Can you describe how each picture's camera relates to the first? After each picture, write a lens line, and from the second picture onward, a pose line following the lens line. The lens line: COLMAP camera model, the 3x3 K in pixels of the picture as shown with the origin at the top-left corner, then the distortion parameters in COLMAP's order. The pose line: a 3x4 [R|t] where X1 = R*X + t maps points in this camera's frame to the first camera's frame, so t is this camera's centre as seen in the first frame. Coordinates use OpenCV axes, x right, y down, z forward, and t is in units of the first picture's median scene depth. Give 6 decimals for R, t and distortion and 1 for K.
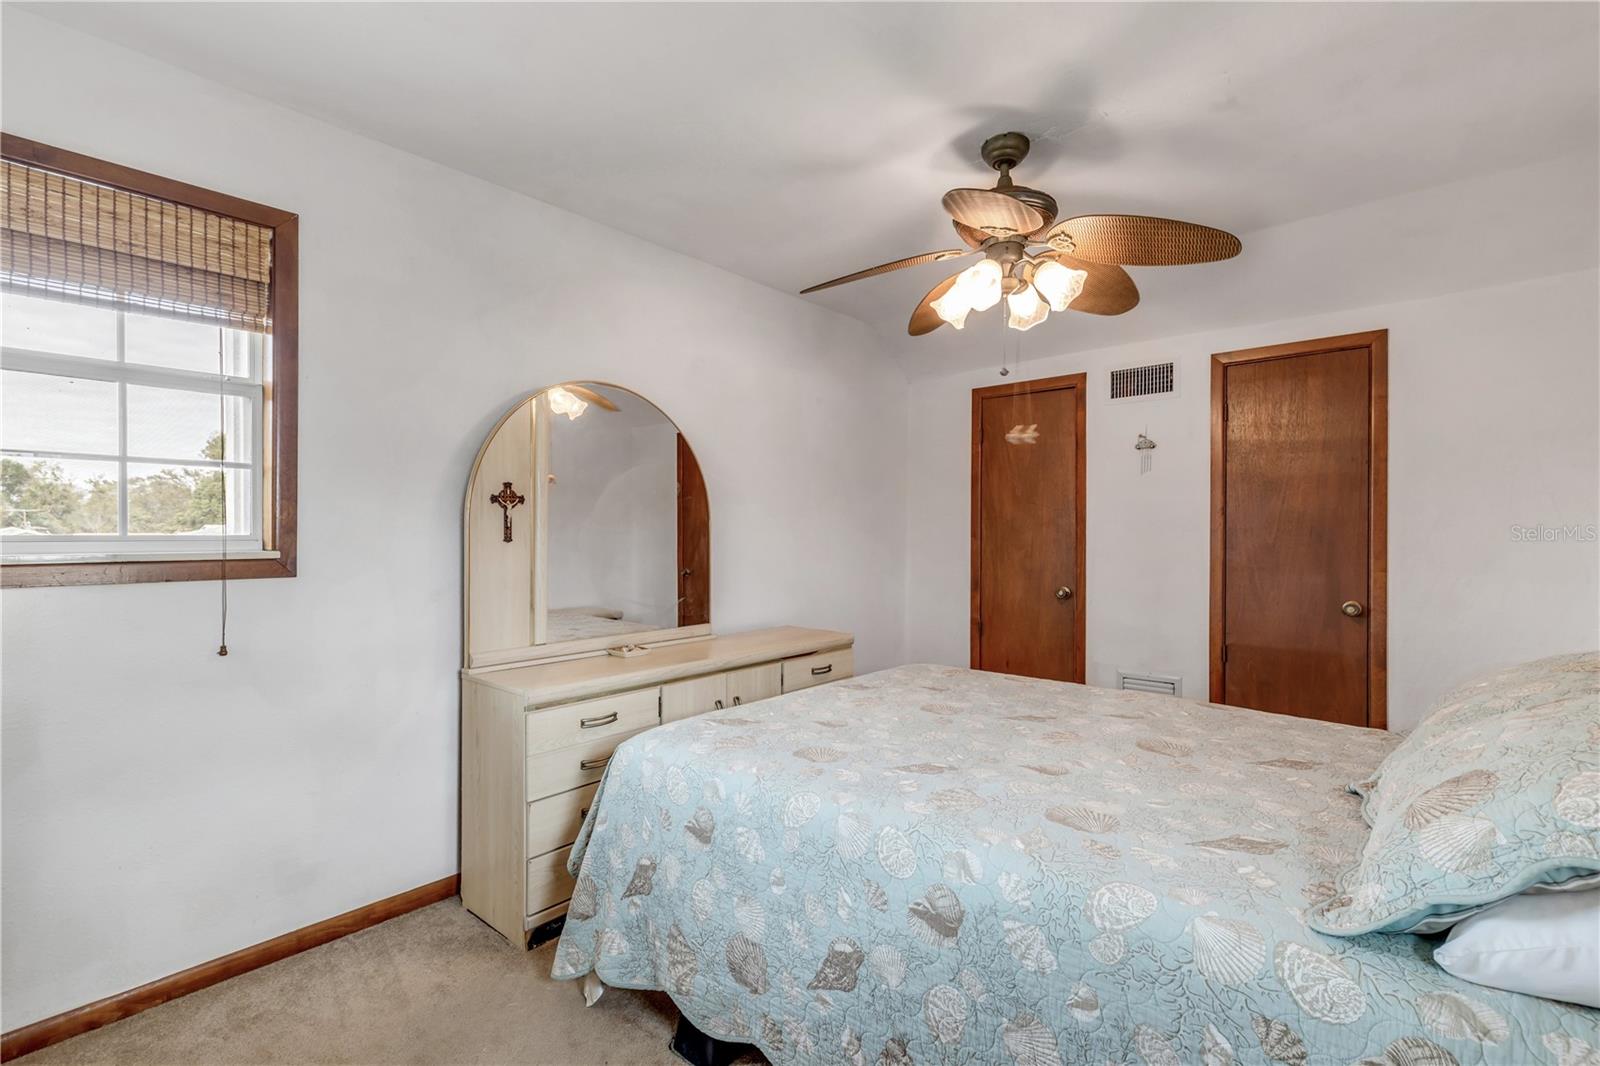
lens RADIAL K [[724.7, 0, 791.0], [0, 724.7, 535.5], [0, 0, 1]] dist [0.001219, -0.000282]
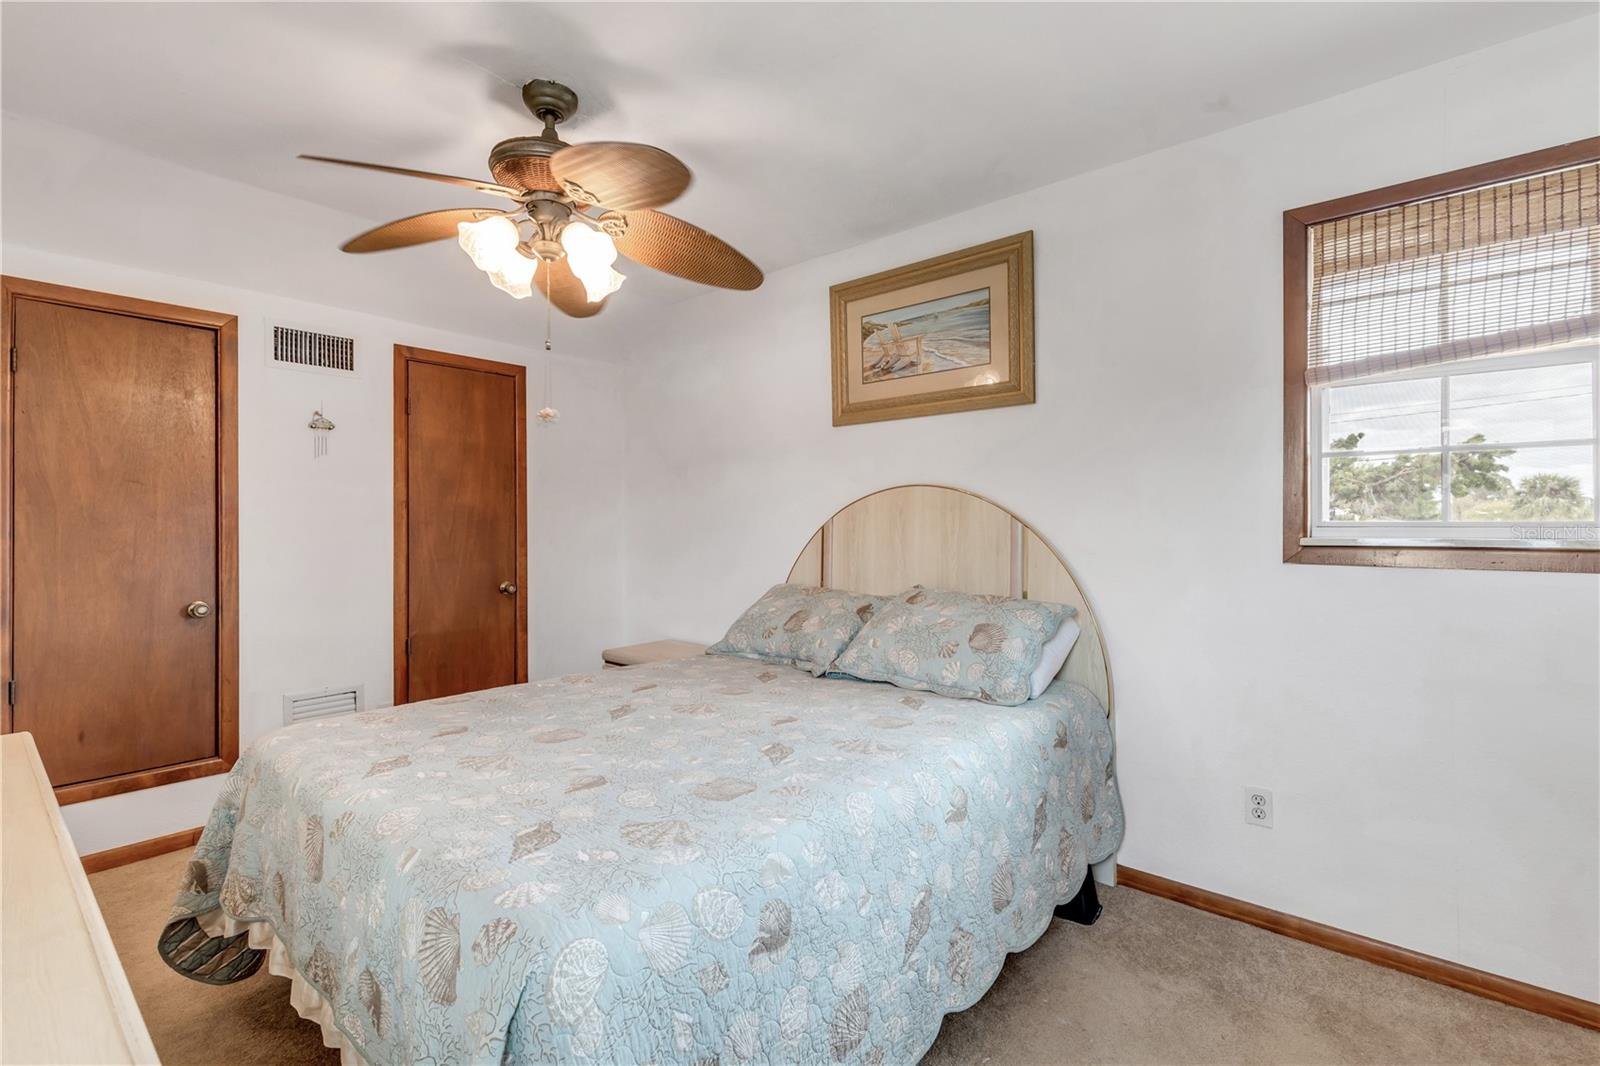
lens RADIAL K [[724.7, 0, 794.4], [0, 724.7, 529.4], [0, 0, 1]] dist [0.001219, -0.000282]
pose [[-0.012997, -0.004174, 0.999907, -0.762067], [0.006784, 0.999968, 0.004262, 0.000808], [-0.999893, 0.006838, -0.012969, 0.892004]]
